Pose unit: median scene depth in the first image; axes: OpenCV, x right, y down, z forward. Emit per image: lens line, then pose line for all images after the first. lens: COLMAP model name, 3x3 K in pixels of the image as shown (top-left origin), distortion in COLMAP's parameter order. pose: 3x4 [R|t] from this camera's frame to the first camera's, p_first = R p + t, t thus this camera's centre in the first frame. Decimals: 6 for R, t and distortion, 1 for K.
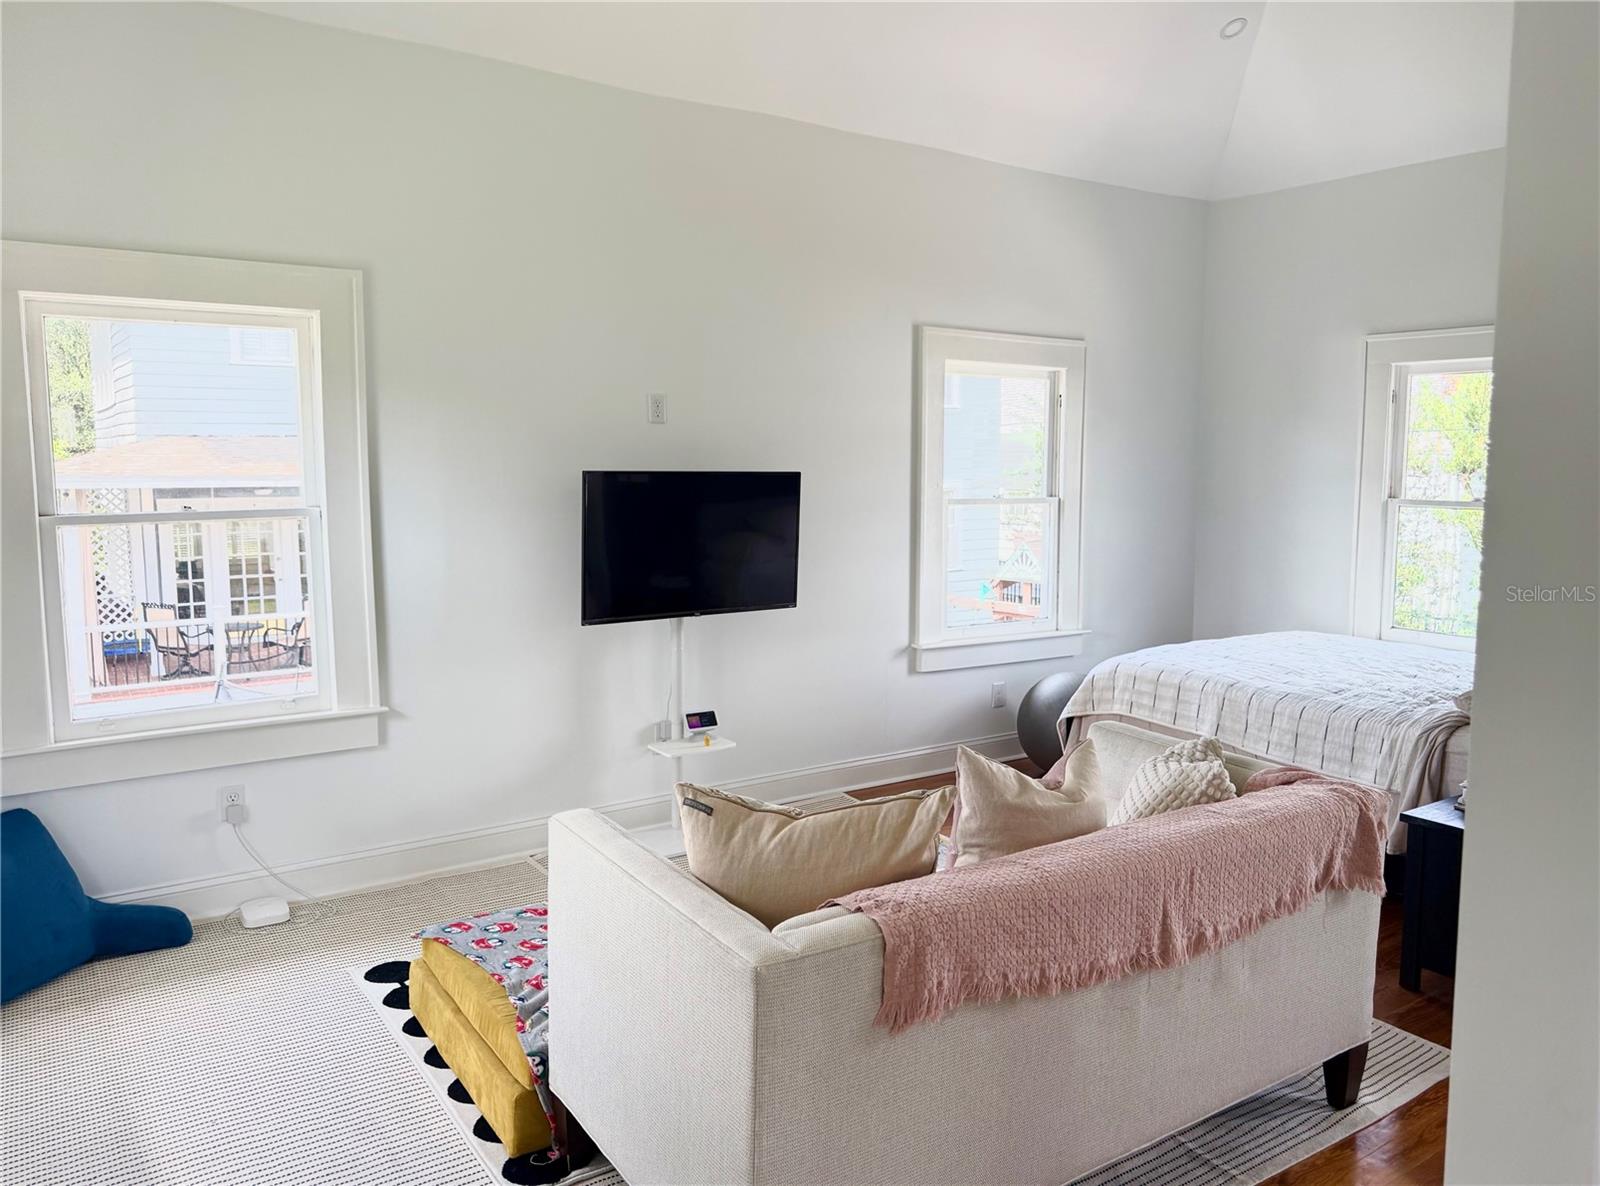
lens RADIAL K [[1182.5, 0, 800.0], [0, 1182.5, 593.0], [0, 0, 1]] dist [0.233828, -0.528569]
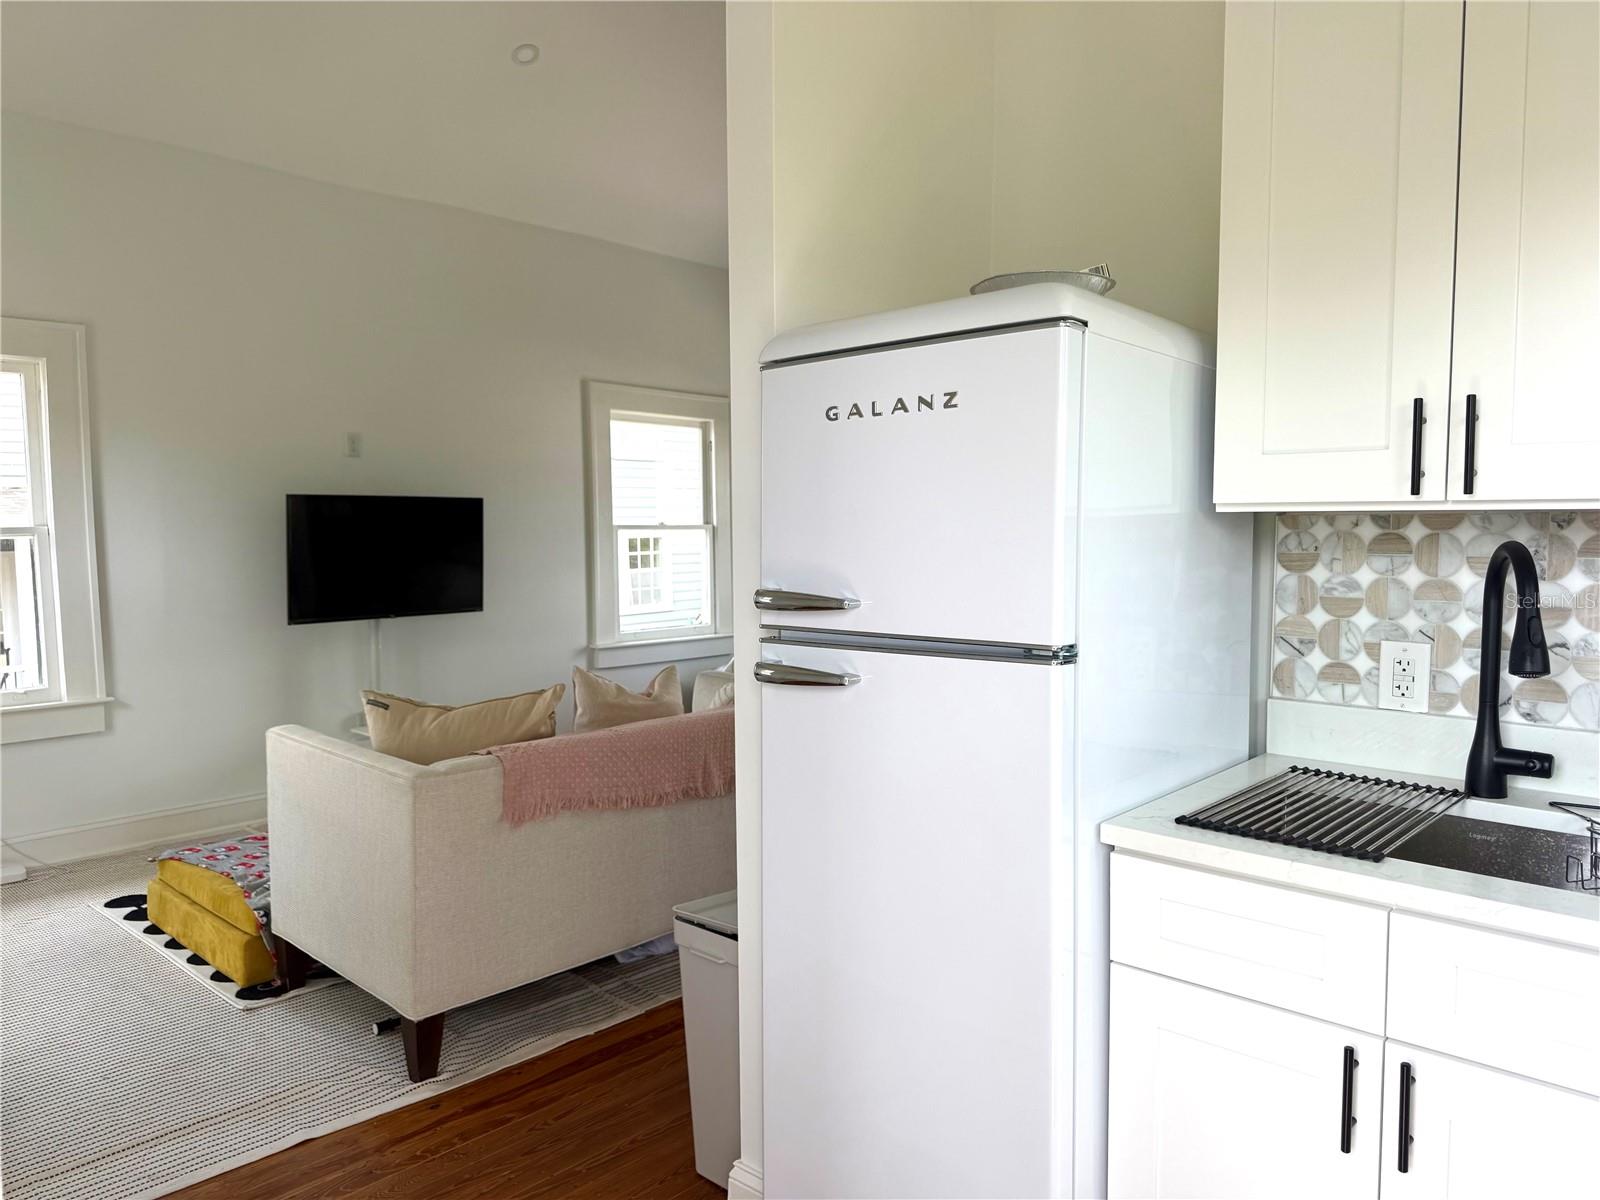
lens RADIAL K [[1129.4, 0, 800.0], [0, 1129.4, 600.0], [0, 0, 1]] dist [0.004567, -0.002711]
pose [[0.970307, -0.028431, 0.240200, 0.060926], [0.036527, 0.998902, -0.029320, 0.082144], [-0.239103, 0.037223, 0.970281, -0.318797]]
